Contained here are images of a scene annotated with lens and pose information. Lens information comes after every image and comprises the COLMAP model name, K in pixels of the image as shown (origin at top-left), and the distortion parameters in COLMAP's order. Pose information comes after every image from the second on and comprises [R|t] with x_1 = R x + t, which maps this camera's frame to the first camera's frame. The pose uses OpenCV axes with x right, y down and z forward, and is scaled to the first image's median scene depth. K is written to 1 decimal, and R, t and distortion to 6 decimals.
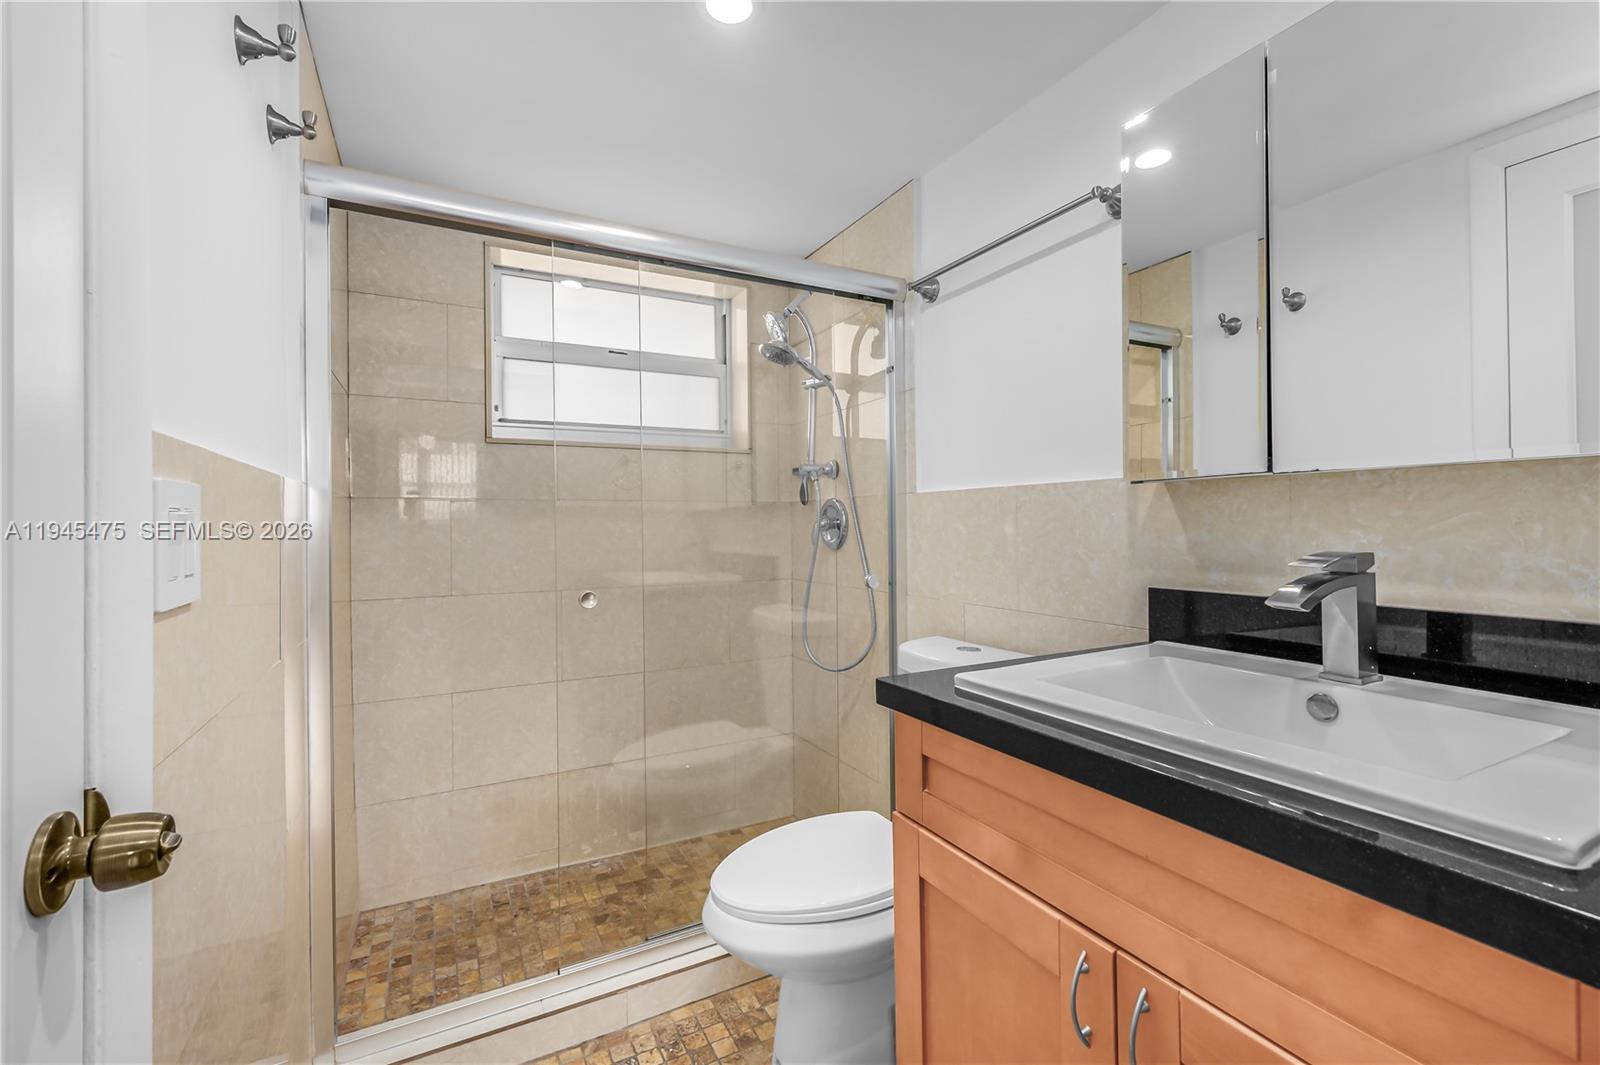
lens RADIAL K [[702.6, 0, 800.8], [0, 702.6, 523.4], [0, 0, 1]] dist [0.007344, 0.000561]
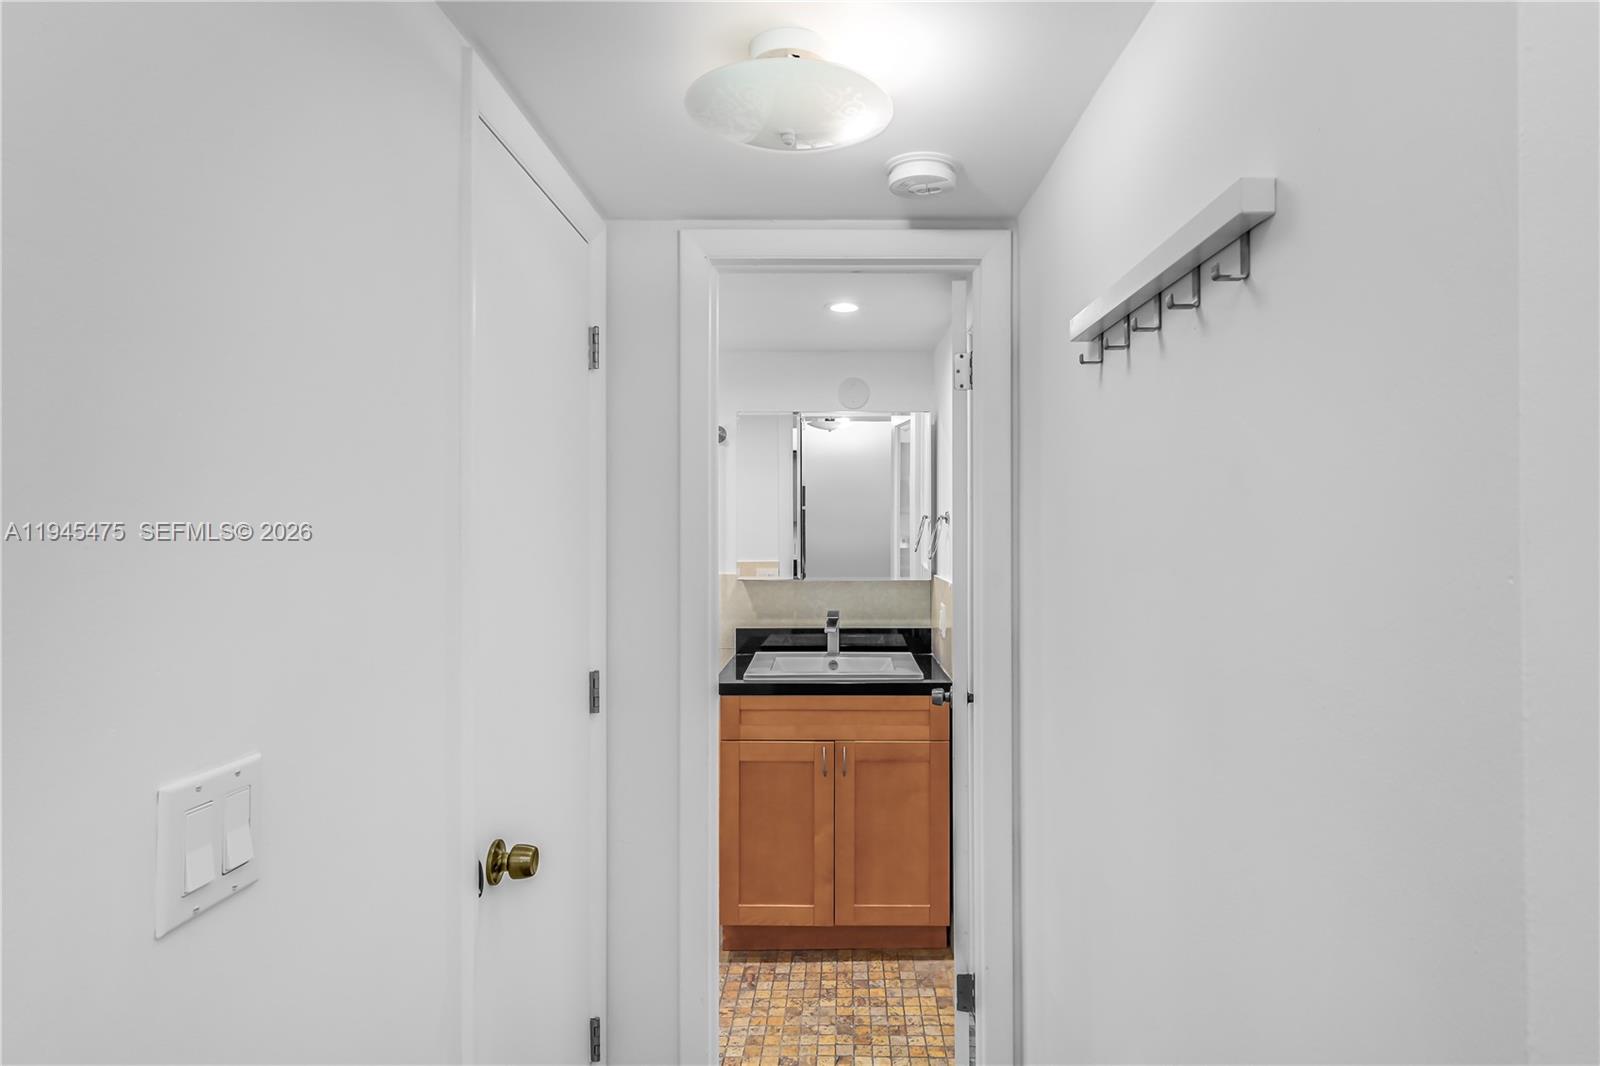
lens RADIAL K [[921.1, 0, 809.7], [0, 921.1, 528.4], [0, 0, 1]] dist [0.000318, 0.000064]
pose [[0.494344, -0.008415, 0.869226, -2.608663], [-0.003642, 0.999924, 0.011752, -0.350421], [-0.869259, -0.008975, 0.494276, -0.803943]]
